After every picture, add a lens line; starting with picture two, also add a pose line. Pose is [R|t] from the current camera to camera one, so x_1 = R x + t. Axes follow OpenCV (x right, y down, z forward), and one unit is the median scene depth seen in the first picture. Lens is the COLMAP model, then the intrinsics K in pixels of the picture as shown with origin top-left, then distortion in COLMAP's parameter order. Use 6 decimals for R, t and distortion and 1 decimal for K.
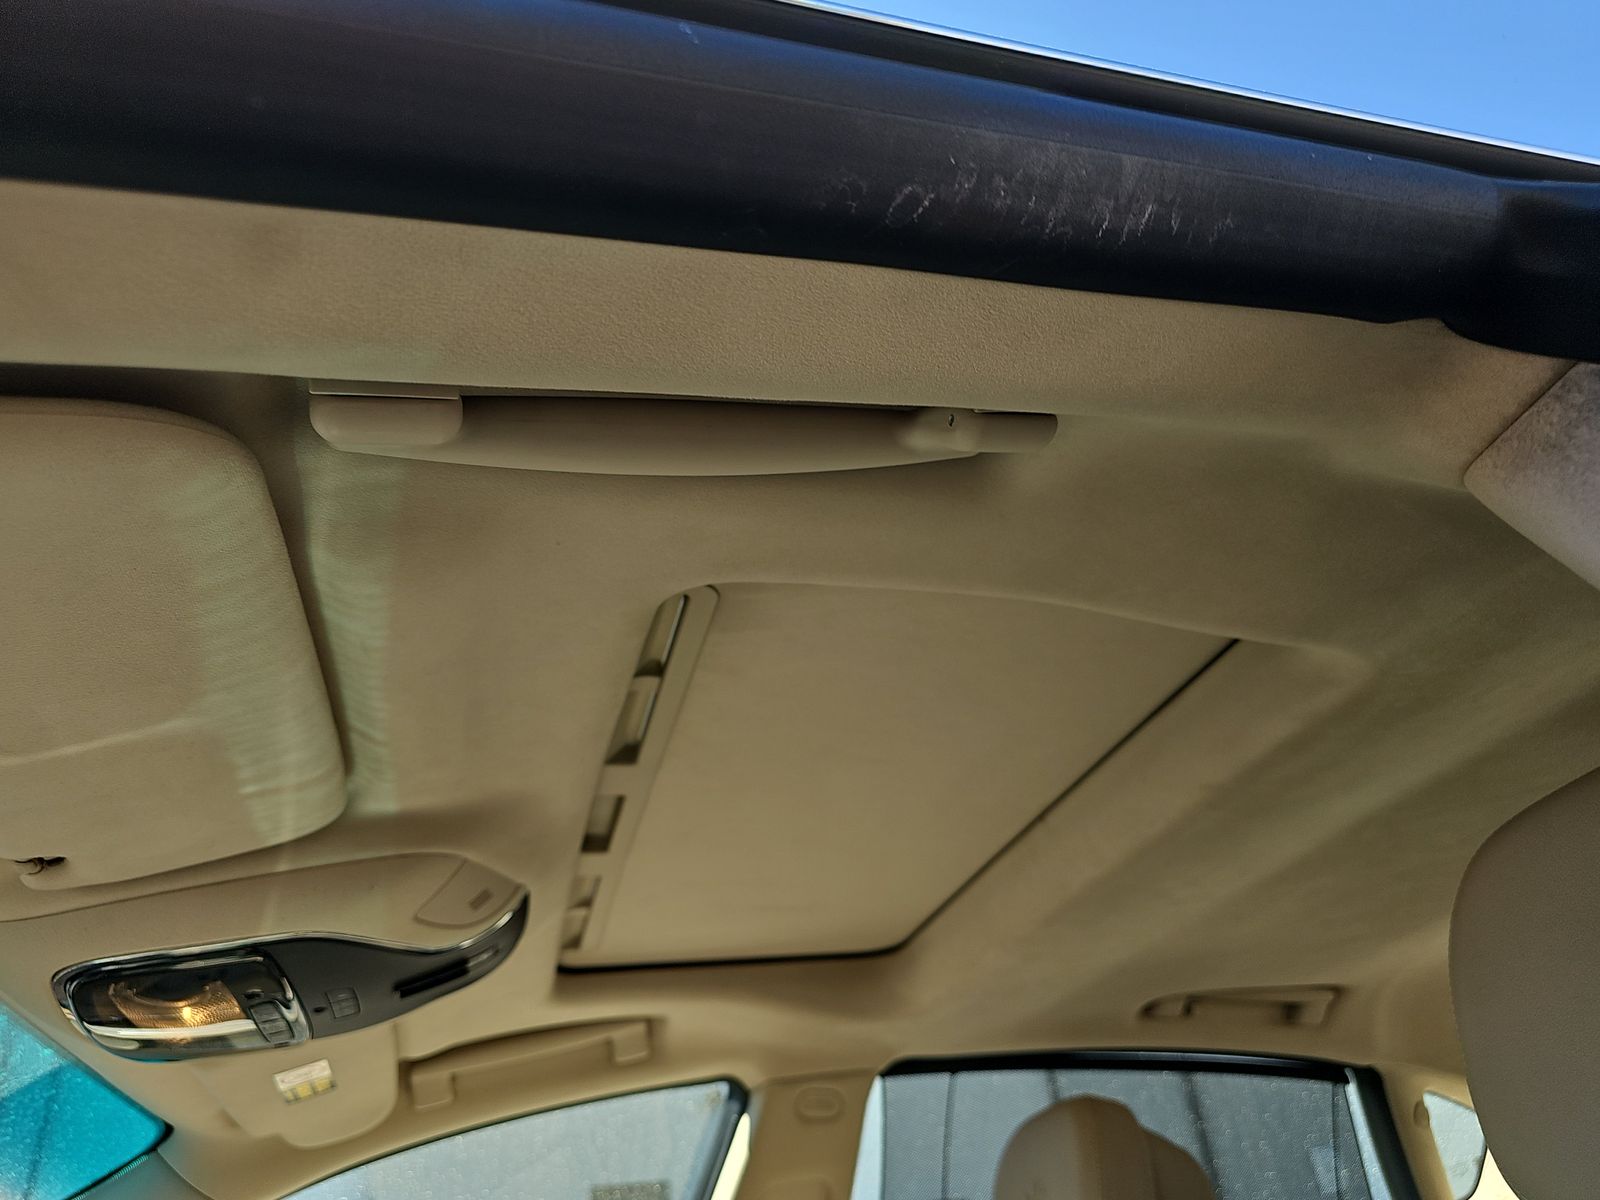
lens RADIAL K [[1059.6, 0, 800.0], [0, 1059.6, 600.0], [0, 0, 1]] dist [0.062027, -0.046960]
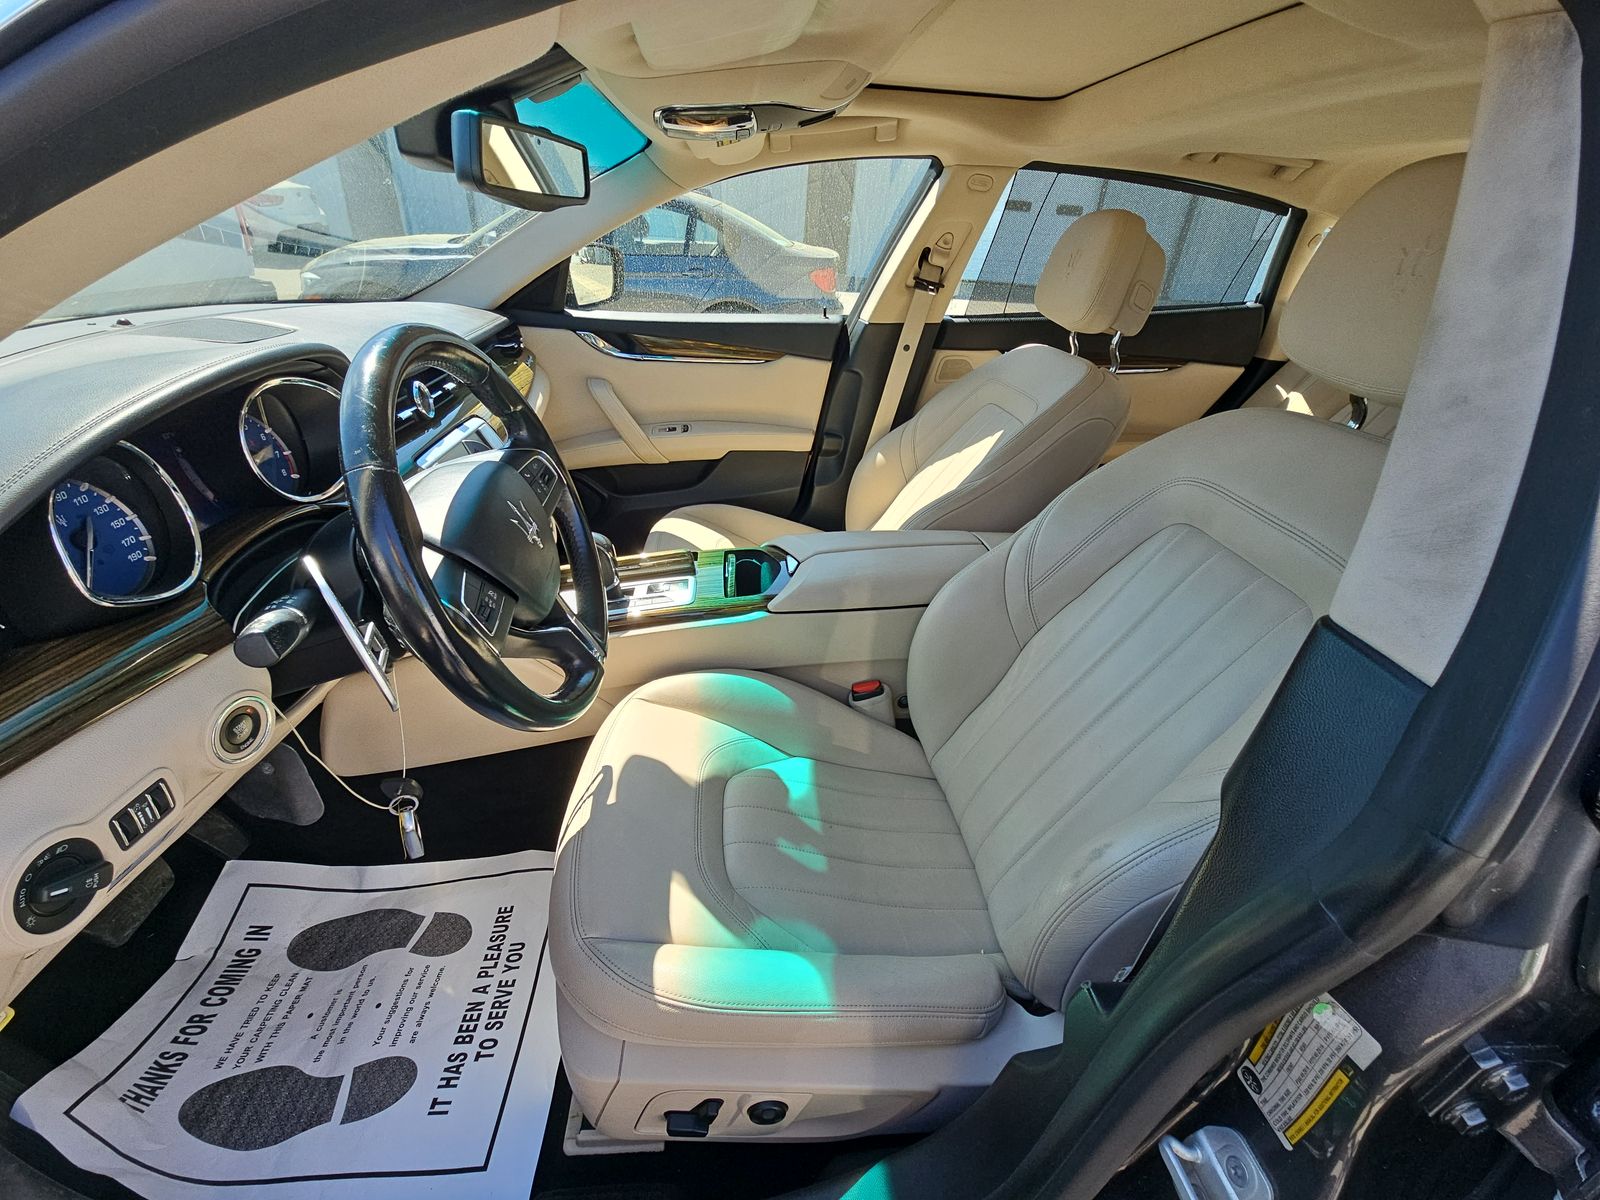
lens RADIAL K [[642.4, 0, 800.0], [0, 642.4, 600.0], [0, 0, 1]] dist [-0.000520, -0.000052]
pose [[0.977113, 0.203676, -0.061372, -0.071859], [-0.039820, 0.458539, 0.887782, -0.166008], [0.208961, -0.865019, 0.456155, -0.184506]]
